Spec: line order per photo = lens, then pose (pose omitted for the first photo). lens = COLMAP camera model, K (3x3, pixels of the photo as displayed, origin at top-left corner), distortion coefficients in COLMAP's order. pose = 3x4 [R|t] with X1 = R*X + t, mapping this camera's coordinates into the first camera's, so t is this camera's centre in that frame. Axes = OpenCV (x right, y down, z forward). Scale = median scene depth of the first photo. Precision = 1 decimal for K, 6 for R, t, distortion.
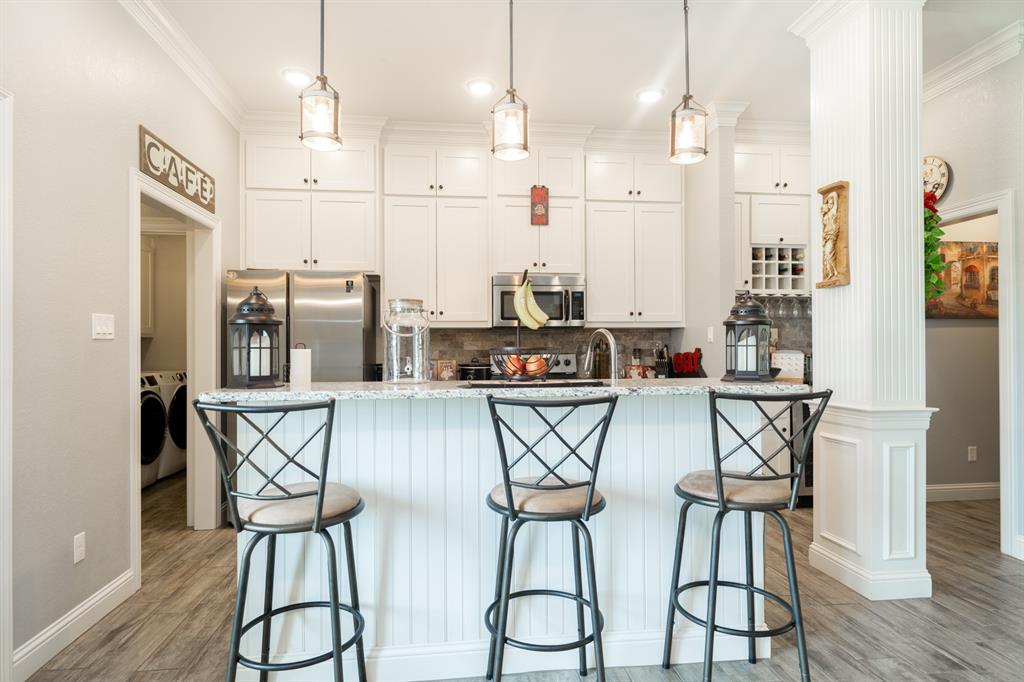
lens RADIAL K [[552.2, 0, 504.0], [0, 552.2, 345.5], [0, 0, 1]] dist [0.002747, 0.000137]
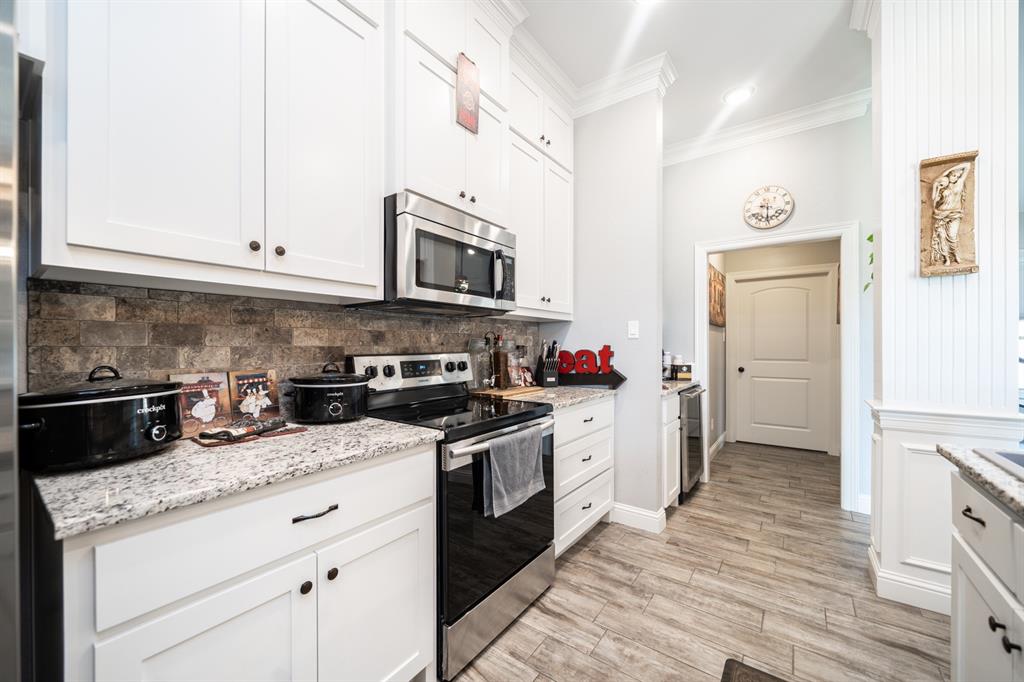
lens RADIAL K [[397.4, 0, 505.8], [0, 397.4, 345.3], [0, 0, 1]] dist [-0.001174, -0.000142]
pose [[0.682568, 0.004992, 0.730805, -0.207474], [-0.009358, 0.999954, 0.001910, 0.005209], [-0.730762, -0.008142, 0.682584, 0.688782]]
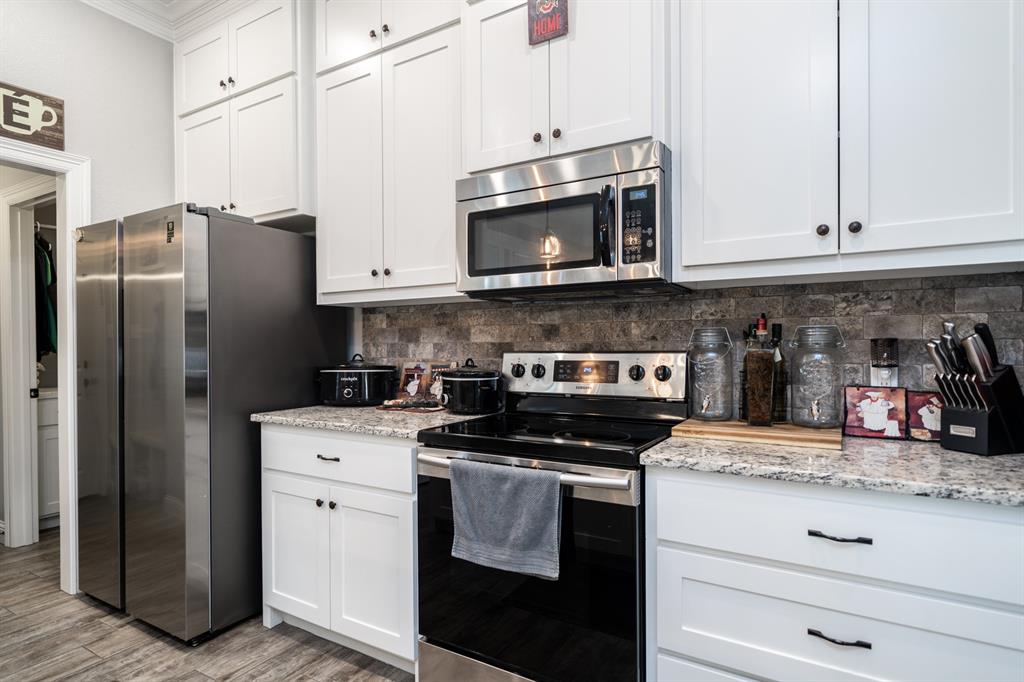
lens RADIAL K [[552.2, 0, 504.0], [0, 552.2, 345.5], [0, 0, 1]] dist [0.002747, 0.000137]
pose [[0.789011, 0.002887, -0.614373, 0.292416], [0.007368, 0.999873, 0.014162, 0.003887], [0.614335, -0.015701, 0.788889, 0.651085]]
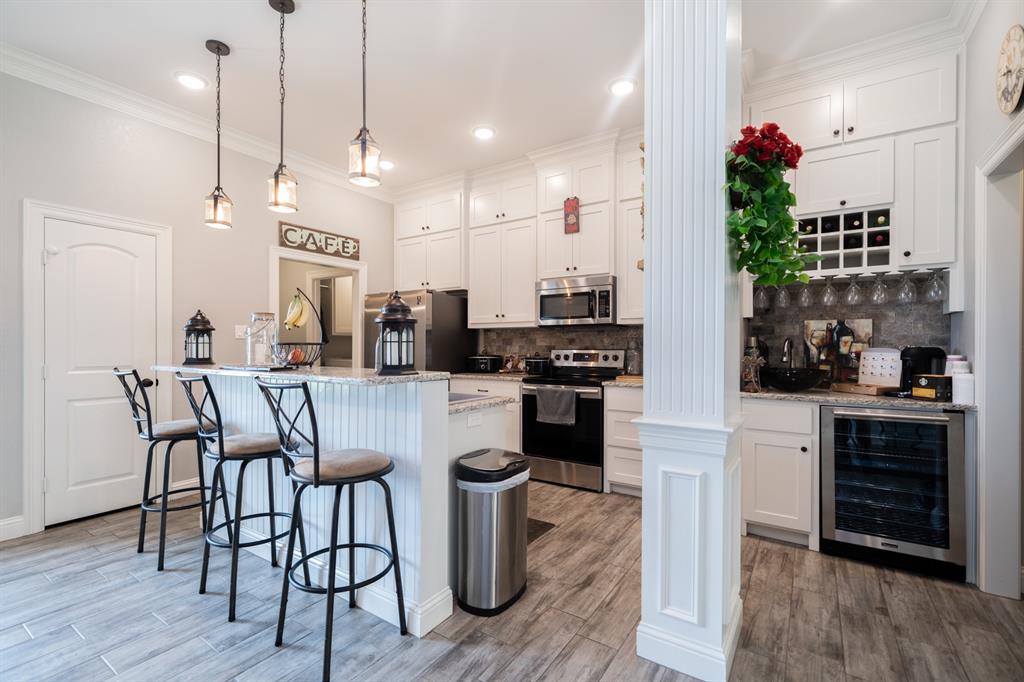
lens RADIAL K [[455.5, 0, 503.7], [0, 455.5, 346.3], [0, 0, 1]] dist [0.002838, 0.000718]
pose [[0.758540, 0.006230, -0.651596, 0.557680], [-0.000071, 0.999955, 0.009478, 0.000431], [0.651626, -0.007143, 0.758507, 0.215280]]
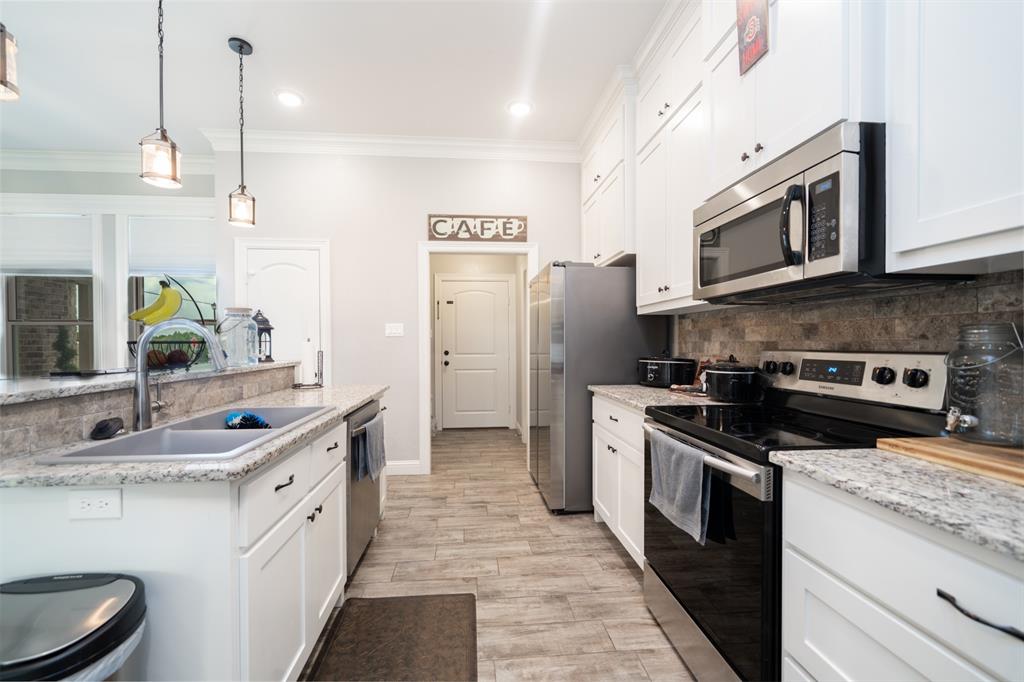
lens RADIAL K [[407.1, 0, 503.1], [0, 407.1, 345.5], [0, 0, 1]] dist [-0.000658, -0.000032]
pose [[-0.030145, 0.012501, -0.999467, 0.404112], [0.011390, 0.999861, 0.012162, 0.004592], [0.999481, -0.011017, -0.030284, 0.804168]]
